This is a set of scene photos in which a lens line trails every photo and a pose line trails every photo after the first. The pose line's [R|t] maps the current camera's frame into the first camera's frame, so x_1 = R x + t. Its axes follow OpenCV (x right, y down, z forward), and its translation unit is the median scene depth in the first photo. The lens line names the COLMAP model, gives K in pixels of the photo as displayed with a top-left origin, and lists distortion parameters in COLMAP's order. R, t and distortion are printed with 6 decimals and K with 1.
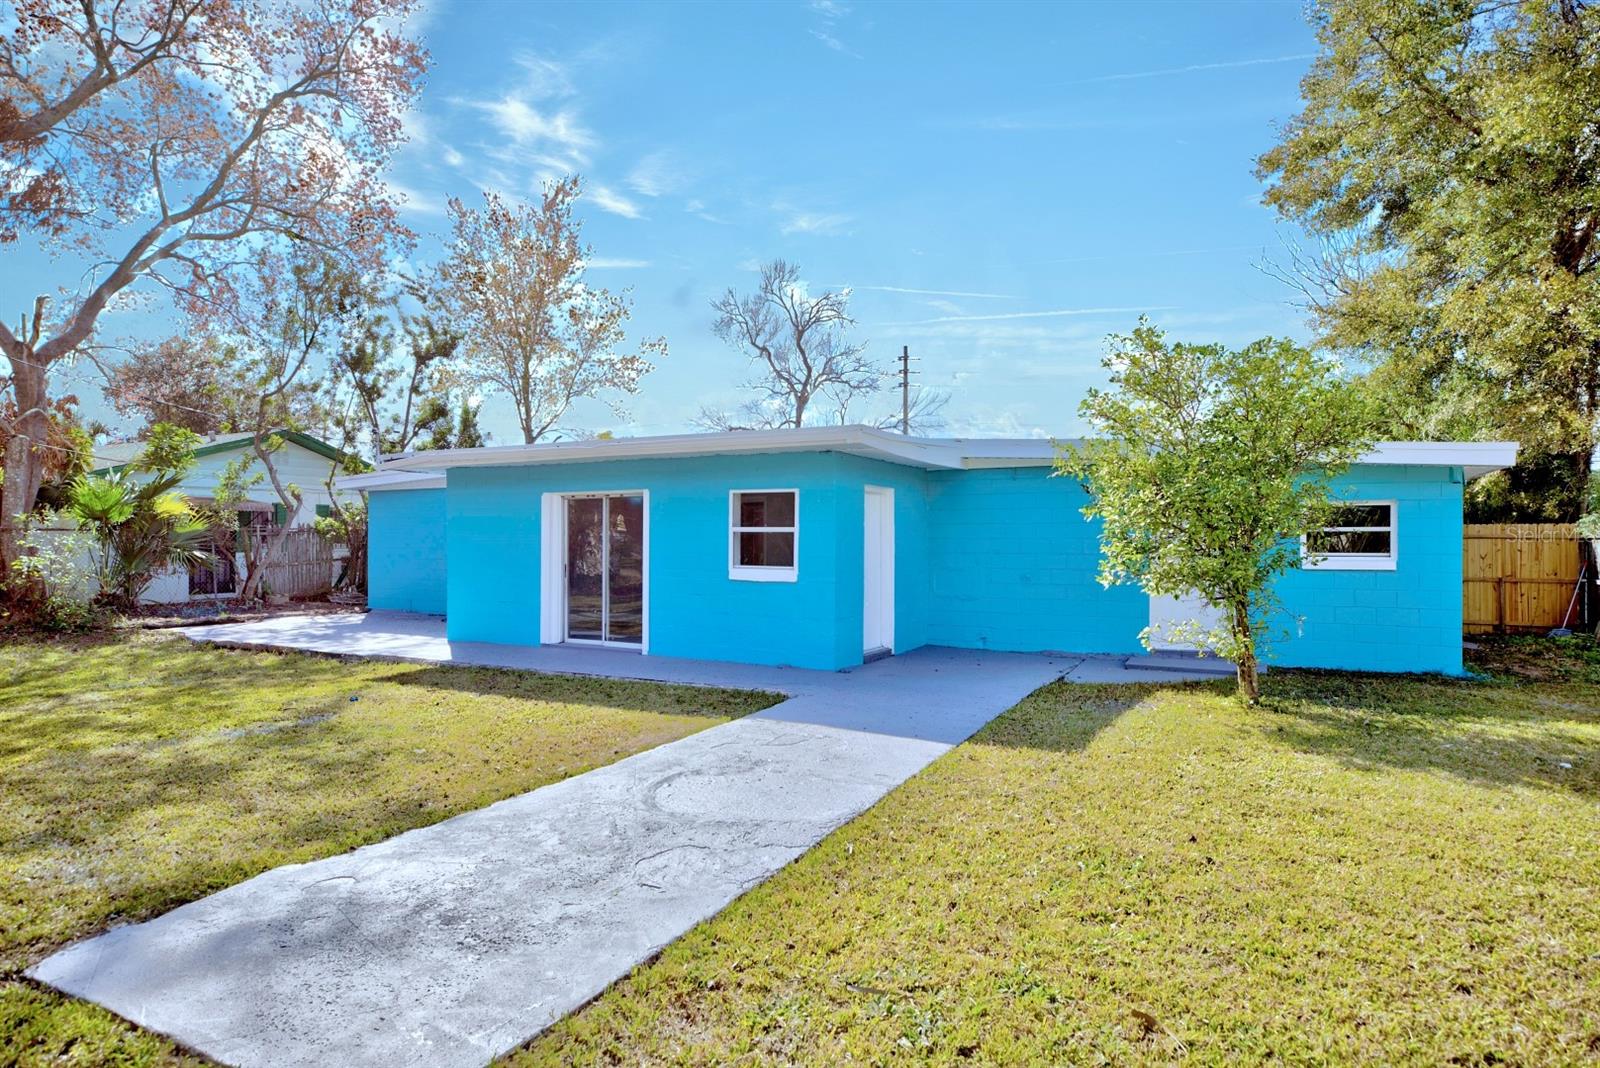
lens RADIAL K [[918.7, 0, 798.9], [0, 918.7, 533.4], [0, 0, 1]] dist [-0.003134, -0.000574]
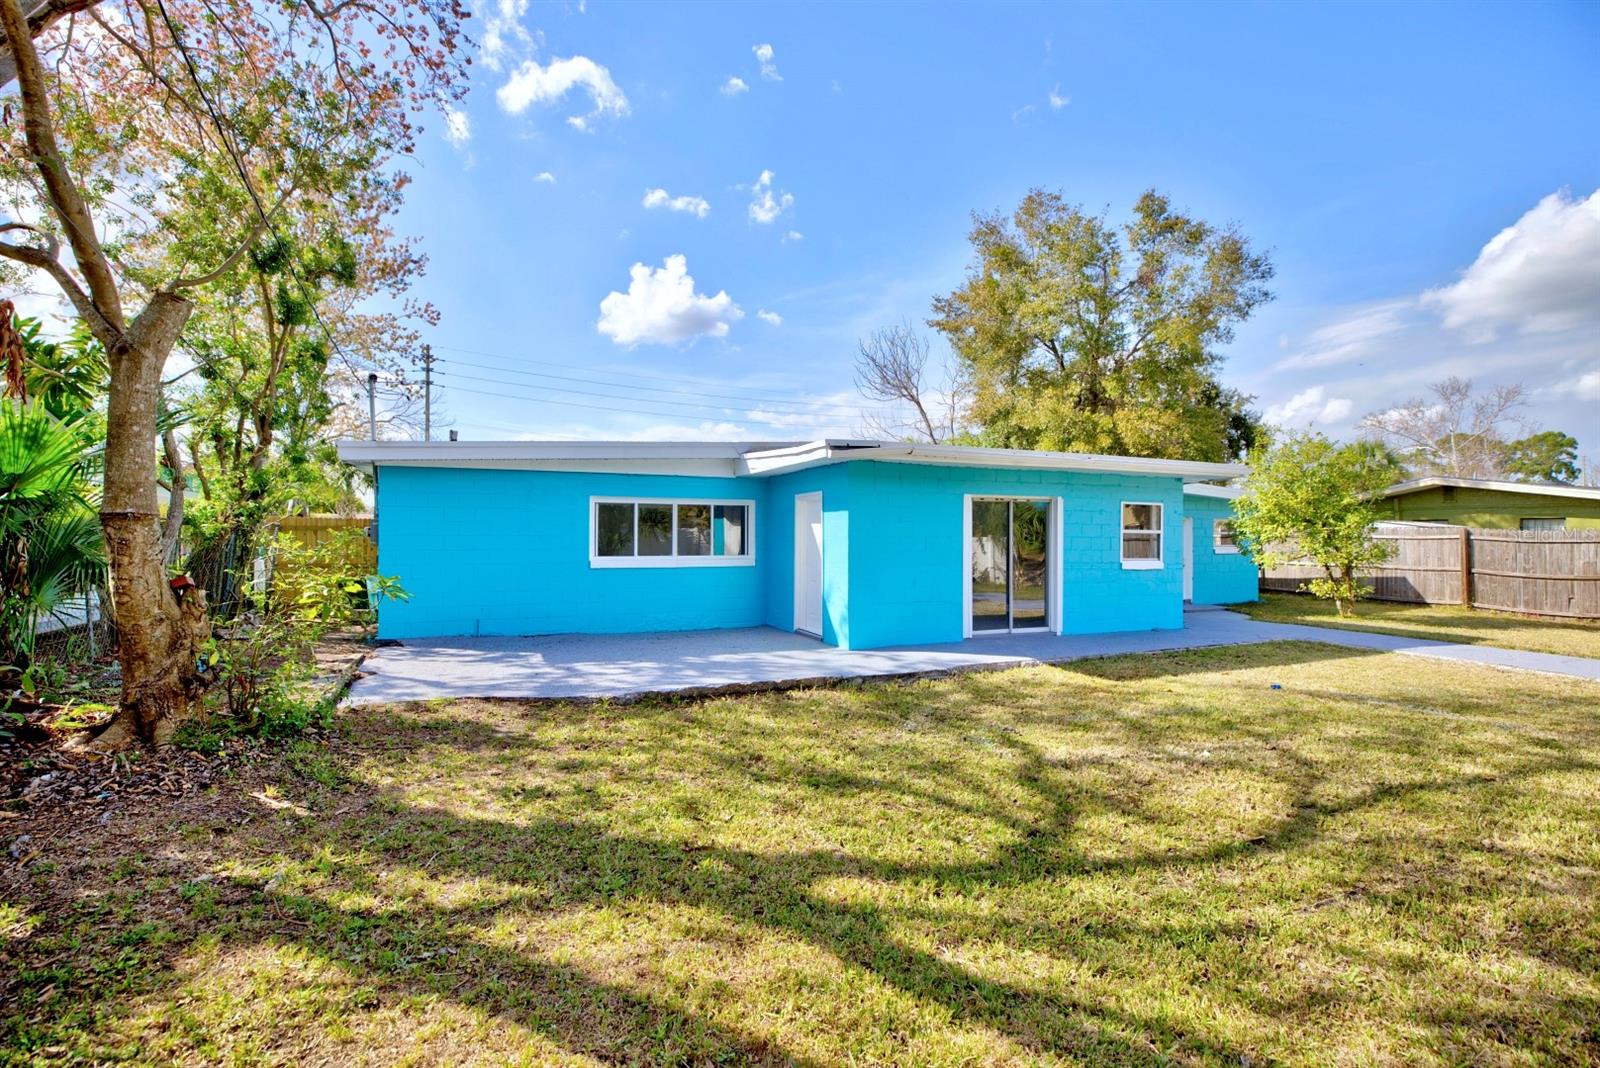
lens RADIAL K [[731.6, 0, 796.1], [0, 731.6, 533.1], [0, 0, 1]] dist [-0.005166, -0.002439]
pose [[0.625677, 0.001724, 0.780080, -1.099733], [-0.009131, 0.999945, 0.005113, -0.002640], [-0.780029, -0.010322, 0.625658, 0.659382]]
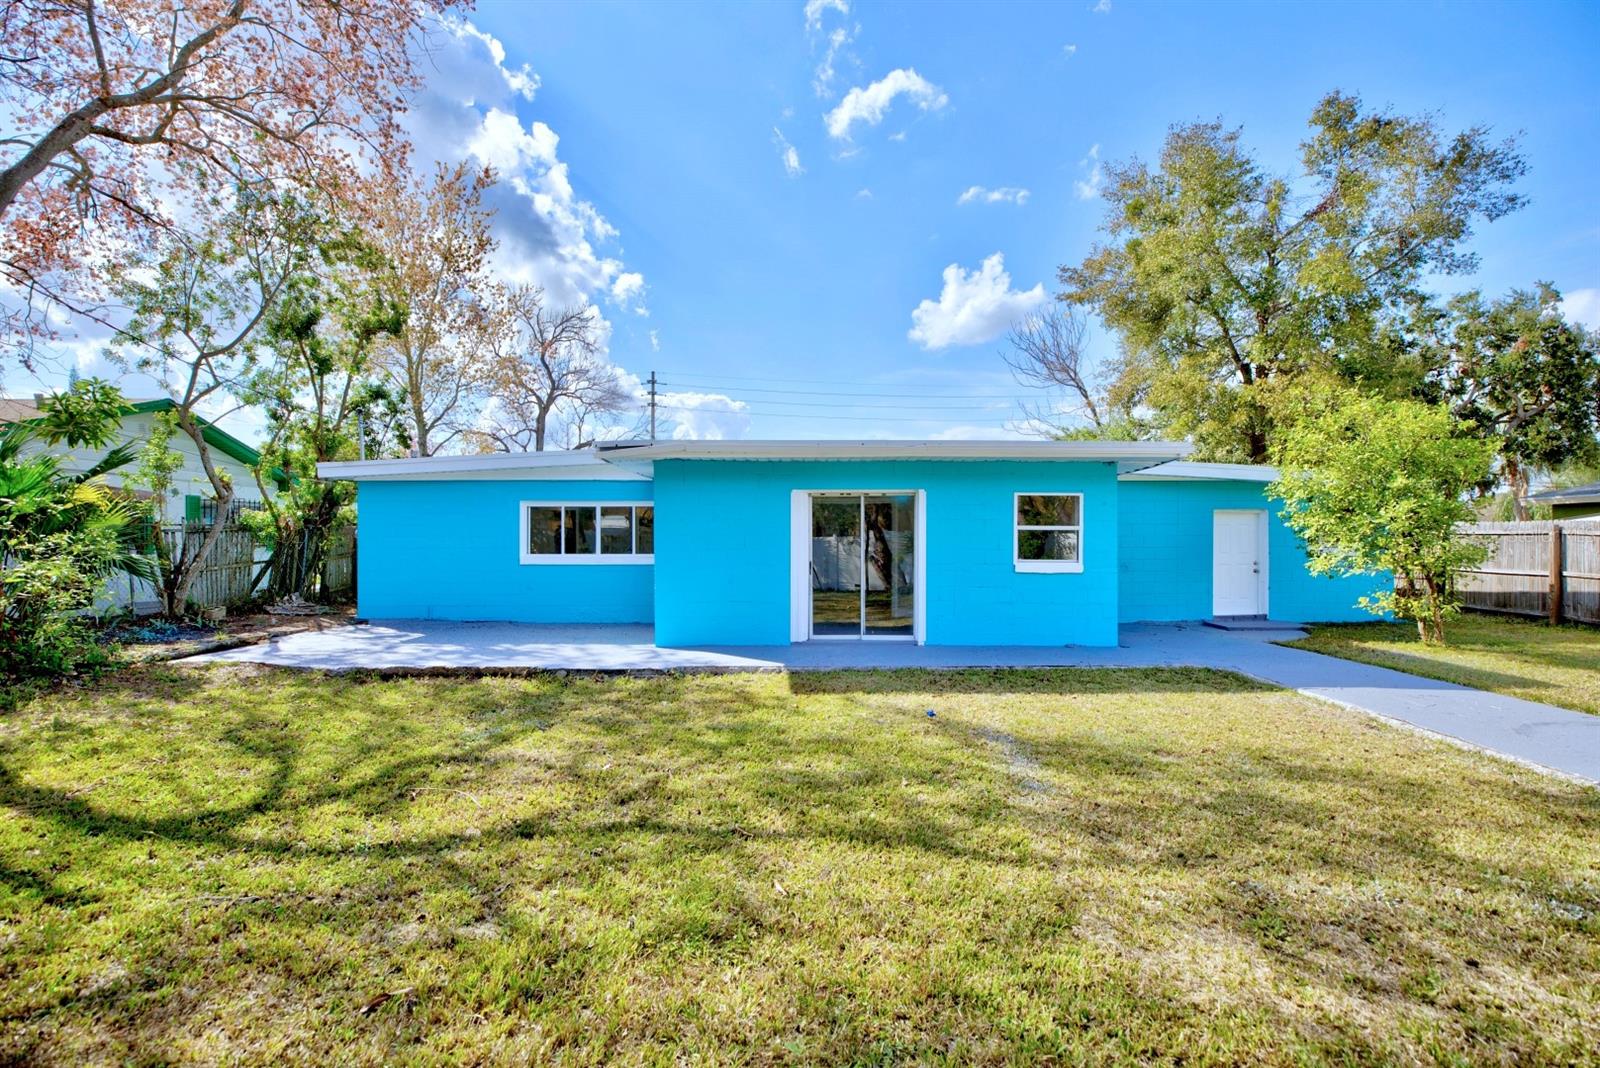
lens RADIAL K [[731.6, 0, 808.5], [0, 731.6, 535.8], [0, 0, 1]] dist [-0.005166, -0.002439]
pose [[0.881609, -0.001384, 0.471979, -0.665472], [-0.002107, 0.999974, 0.006867, -0.000174], [-0.471976, -0.007048, 0.881583, 0.312557]]
